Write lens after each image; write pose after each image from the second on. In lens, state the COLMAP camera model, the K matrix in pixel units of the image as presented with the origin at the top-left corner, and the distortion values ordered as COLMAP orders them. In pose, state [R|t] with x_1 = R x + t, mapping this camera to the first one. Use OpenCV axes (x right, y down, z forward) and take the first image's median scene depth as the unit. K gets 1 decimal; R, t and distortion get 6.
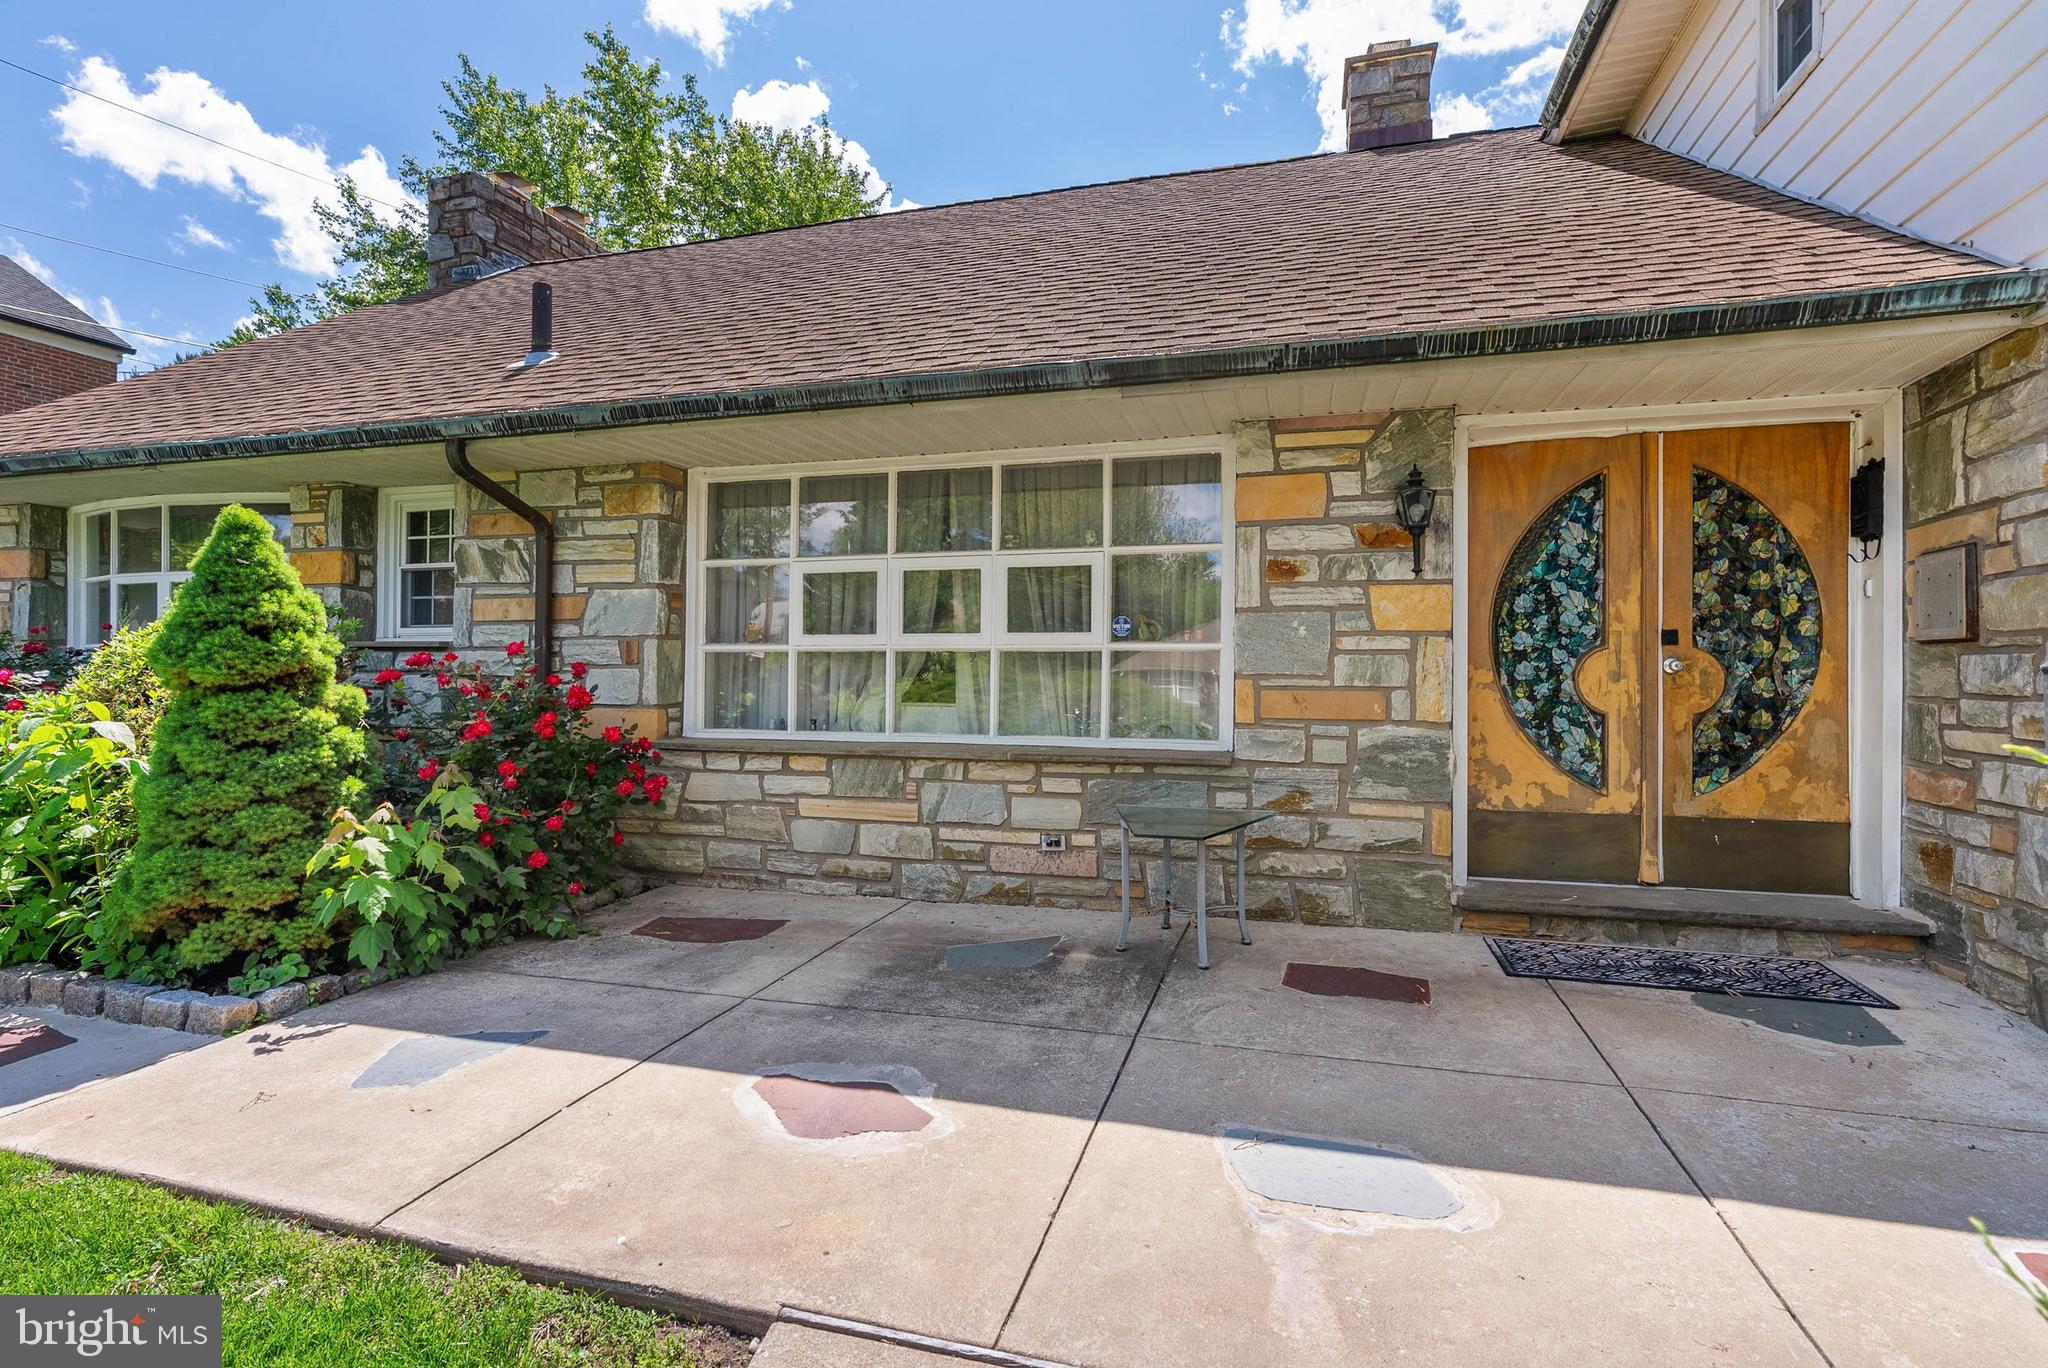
lens RADIAL K [[932.9, 0, 1083.5], [0, 932.9, 618.0], [0, 0, 1]] dist [-0.000144, -0.000113]
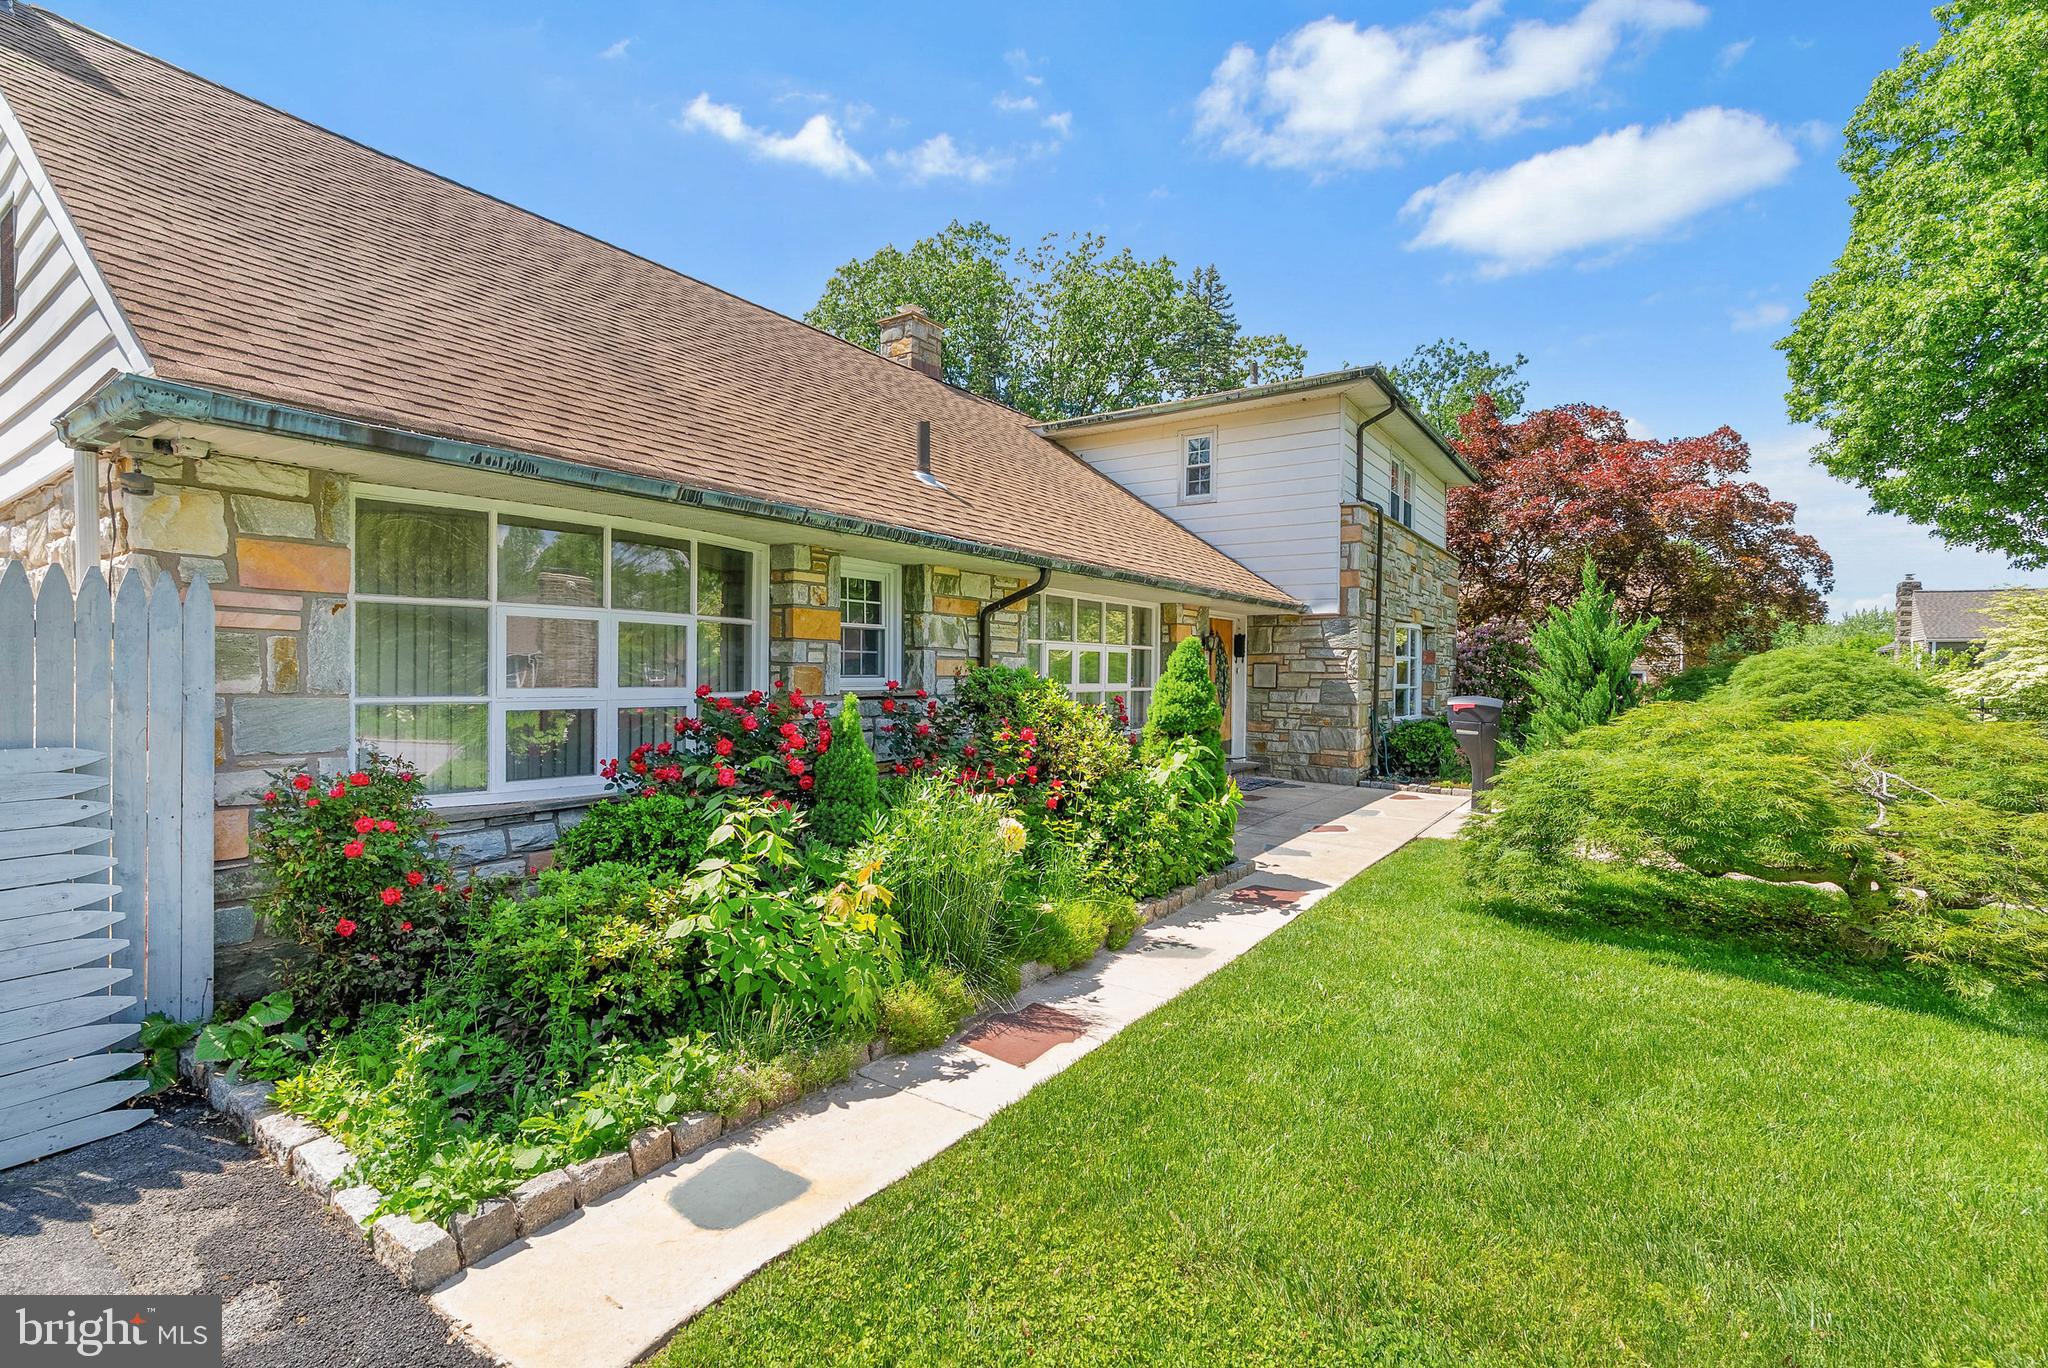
lens RADIAL K [[921.9, 0, 1024.0], [0, 921.9, 684.0], [0, 0, 1]] dist [-0.001728, -0.000218]
pose [[0.342197, 0.004286, 0.939618, -2.141970], [-0.008456, 0.999963, -0.001482, 0.021673], [-0.939590, -0.007438, 0.342221, 0.476263]]
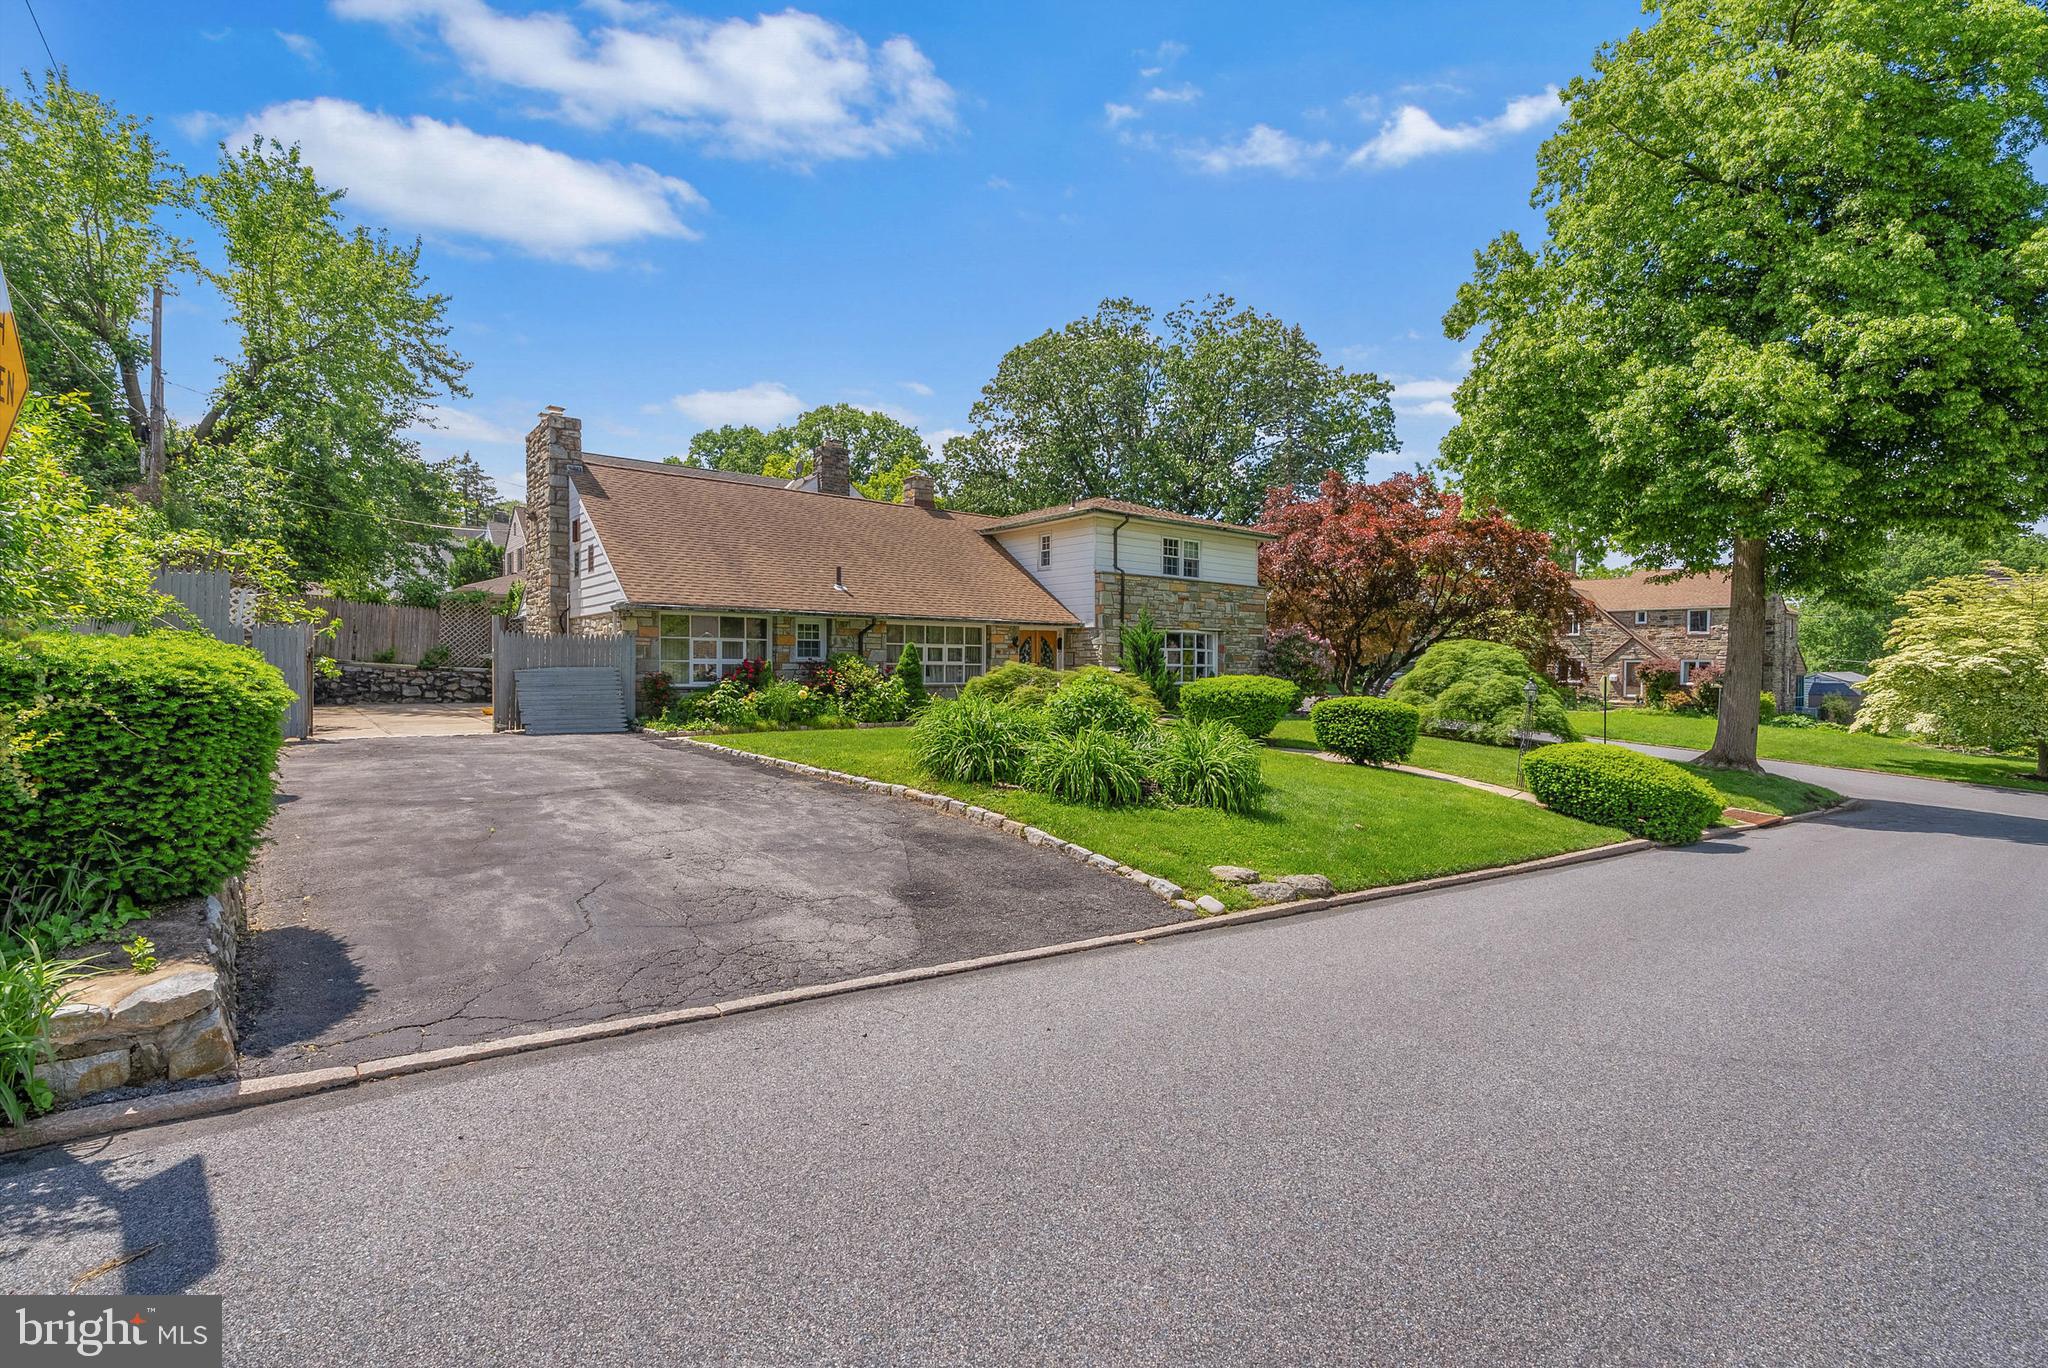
lens RADIAL K [[948.1, 0, 1024.0], [0, 948.1, 684.0], [0, 0, 1]] dist [-0.000866, -0.000224]
pose [[0.603843, 0.003599, 0.797095, -3.841770], [-0.009233, 0.999954, 0.002480, 0.119283], [-0.797050, -0.008857, 0.603849, -2.334984]]
